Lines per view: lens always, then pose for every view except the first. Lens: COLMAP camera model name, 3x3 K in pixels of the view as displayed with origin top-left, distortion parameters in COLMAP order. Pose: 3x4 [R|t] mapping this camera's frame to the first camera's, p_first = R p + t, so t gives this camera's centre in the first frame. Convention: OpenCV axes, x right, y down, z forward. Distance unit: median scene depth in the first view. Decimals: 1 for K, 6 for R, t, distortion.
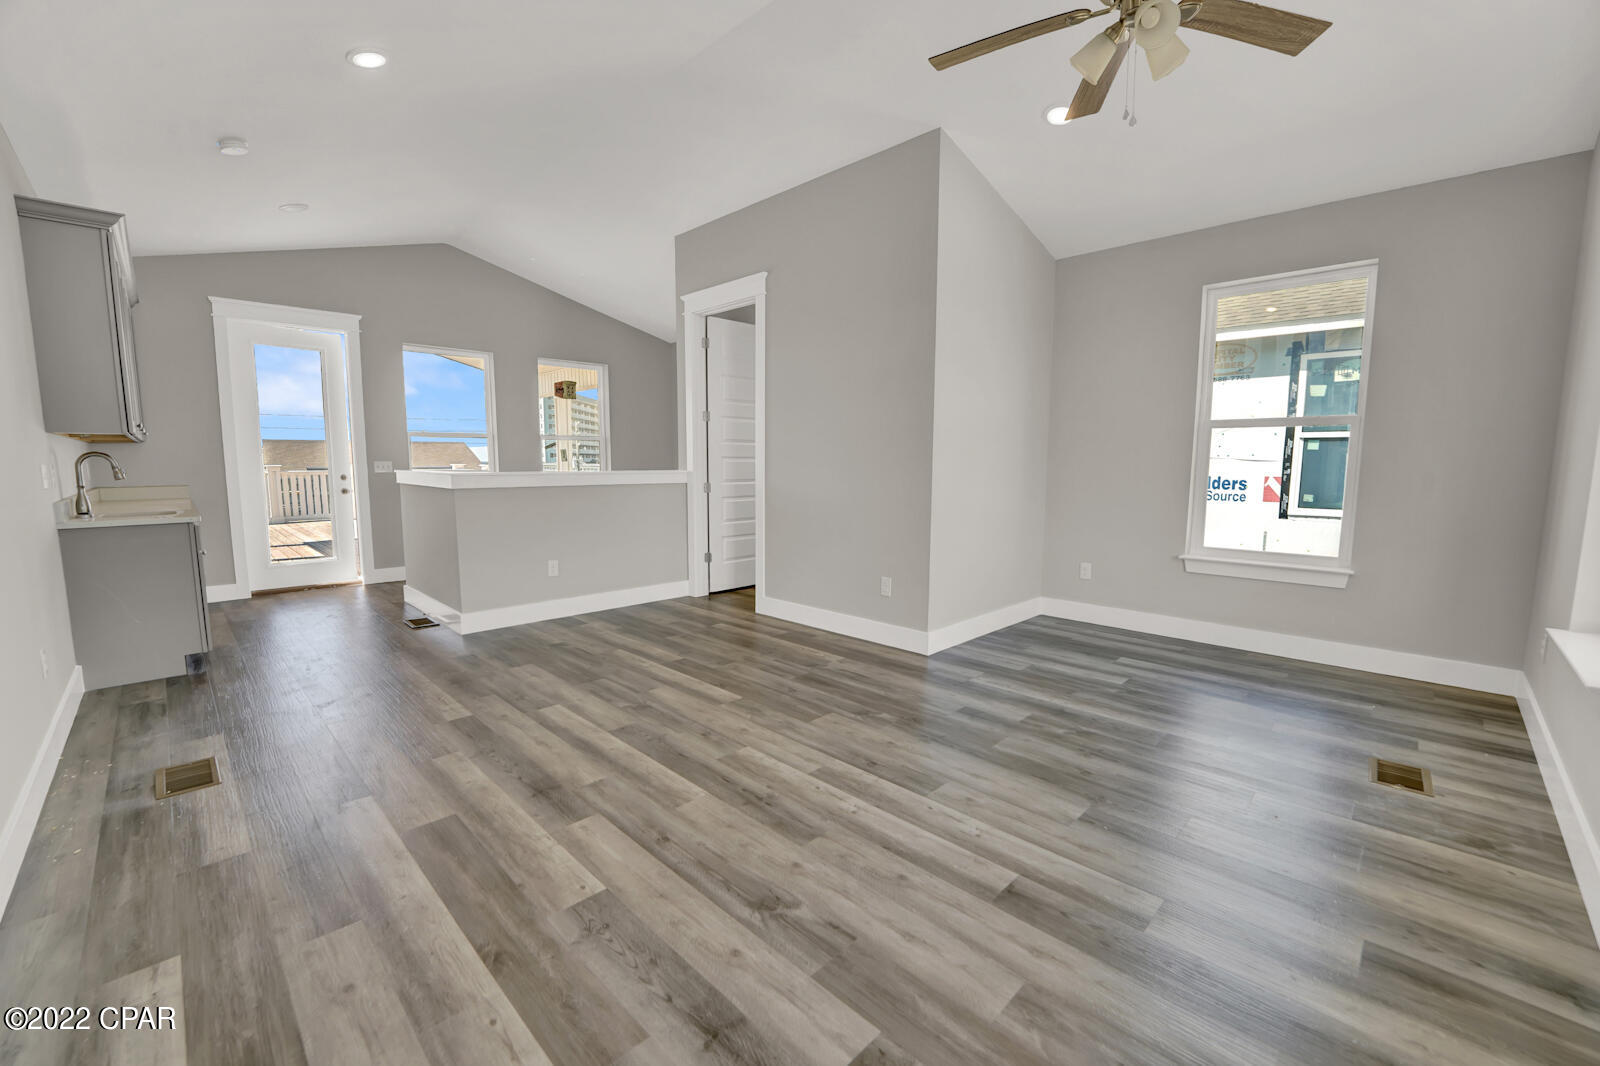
lens RADIAL K [[651.8, 0, 785.6], [0, 651.8, 538.6], [0, 0, 1]] dist [-0.025805, 0.000471]
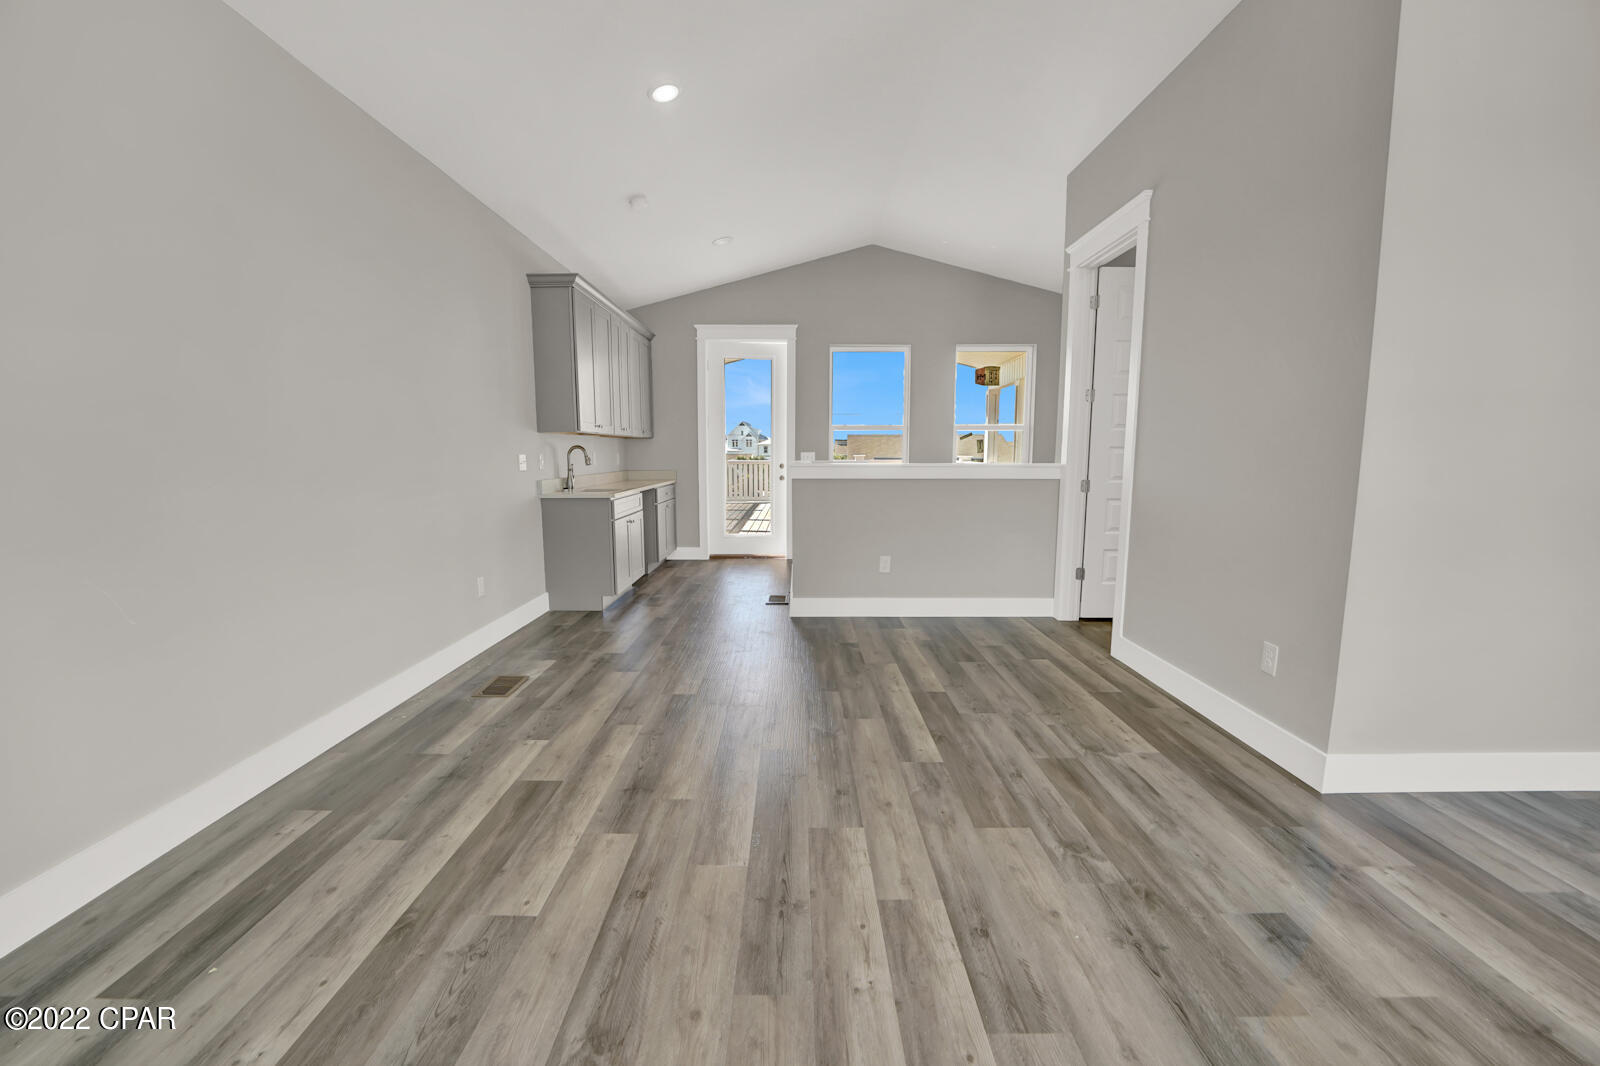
lens RADIAL K [[651.8, 0, 785.6], [0, 651.8, 538.6], [0, 0, 1]] dist [-0.025805, 0.000471]
pose [[0.705313, 0.090667, -0.703075, 0.286846], [-0.081352, 0.995587, 0.046777, -0.034567], [0.704213, 0.024204, 0.709576, 0.291935]]
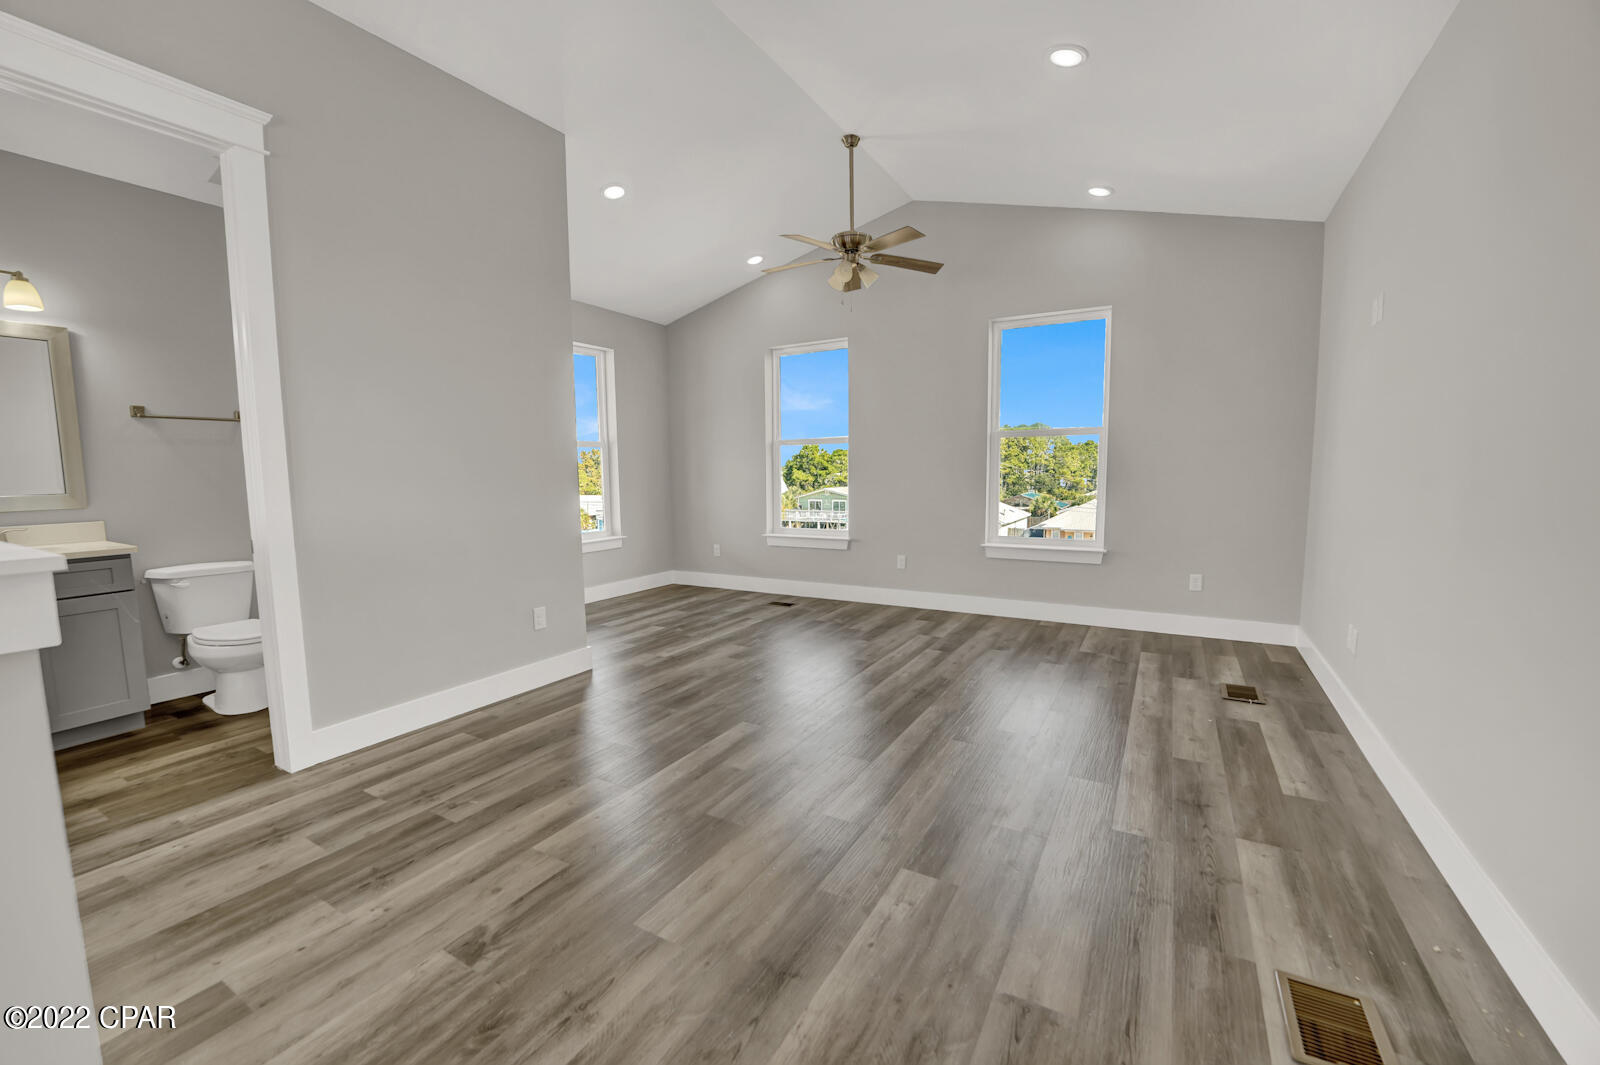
lens RADIAL K [[651.8, 0, 785.6], [0, 651.8, 538.1], [0, 0, 1]] dist [-0.025805, 0.000471]
pose [[-0.259184, -0.100221, 0.960614, -0.872650], [0.125347, 0.982699, 0.136345, -0.126135], [-0.957660, 0.155749, -0.242137, 1.023556]]
